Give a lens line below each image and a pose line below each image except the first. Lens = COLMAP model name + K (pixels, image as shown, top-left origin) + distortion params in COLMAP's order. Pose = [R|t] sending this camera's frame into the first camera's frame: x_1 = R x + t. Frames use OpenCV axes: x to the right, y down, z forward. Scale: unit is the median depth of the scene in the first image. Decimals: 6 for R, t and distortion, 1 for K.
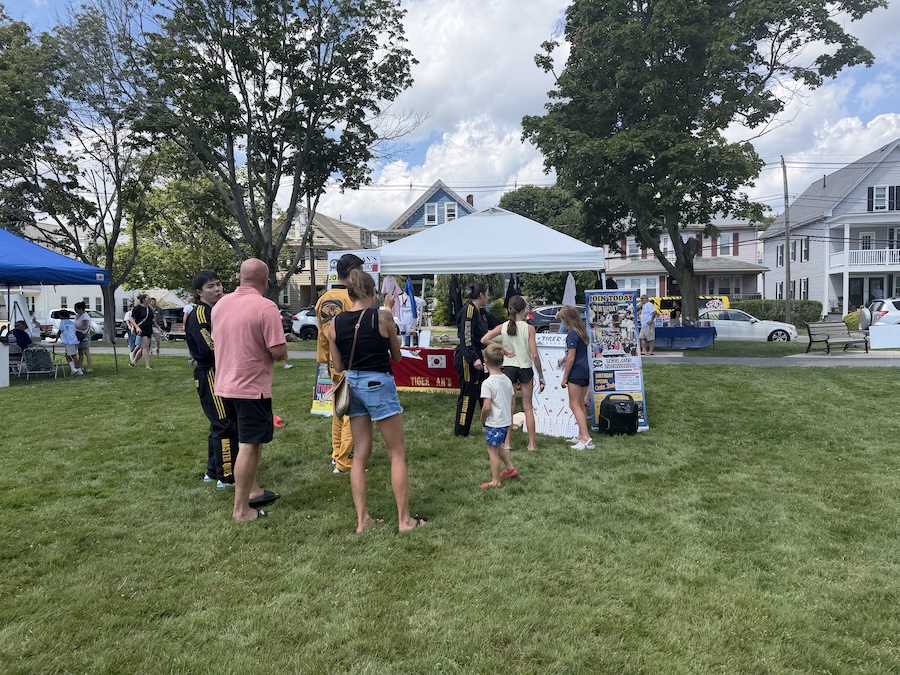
lens RADIAL K [[619.7, 0, 450.8], [0, 619.7, 337.1], [0, 0, 1]] dist [-0.011390, -0.001274]
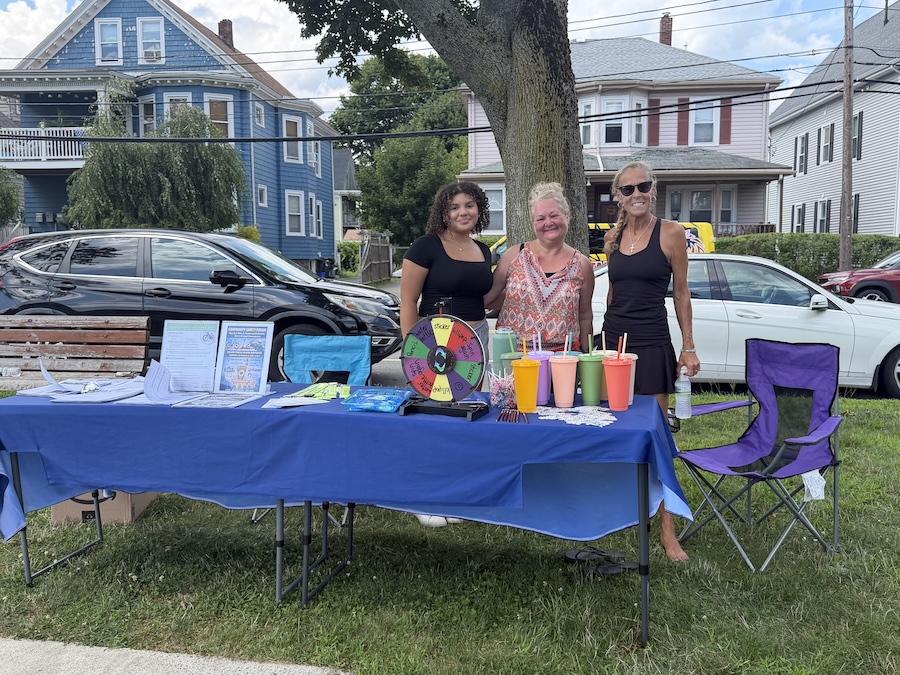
lens RADIAL K [[836.1, 0, 448.9], [0, 836.1, 337.0], [0, 0, 1]] dist [0.005328, 0.000000]
pose [[0.991311, -0.002265, 0.131521, 0.159420], [-0.005515, 0.998257, 0.058754, -0.017370], [-0.131425, -0.058969, 0.989571, 0.369740]]
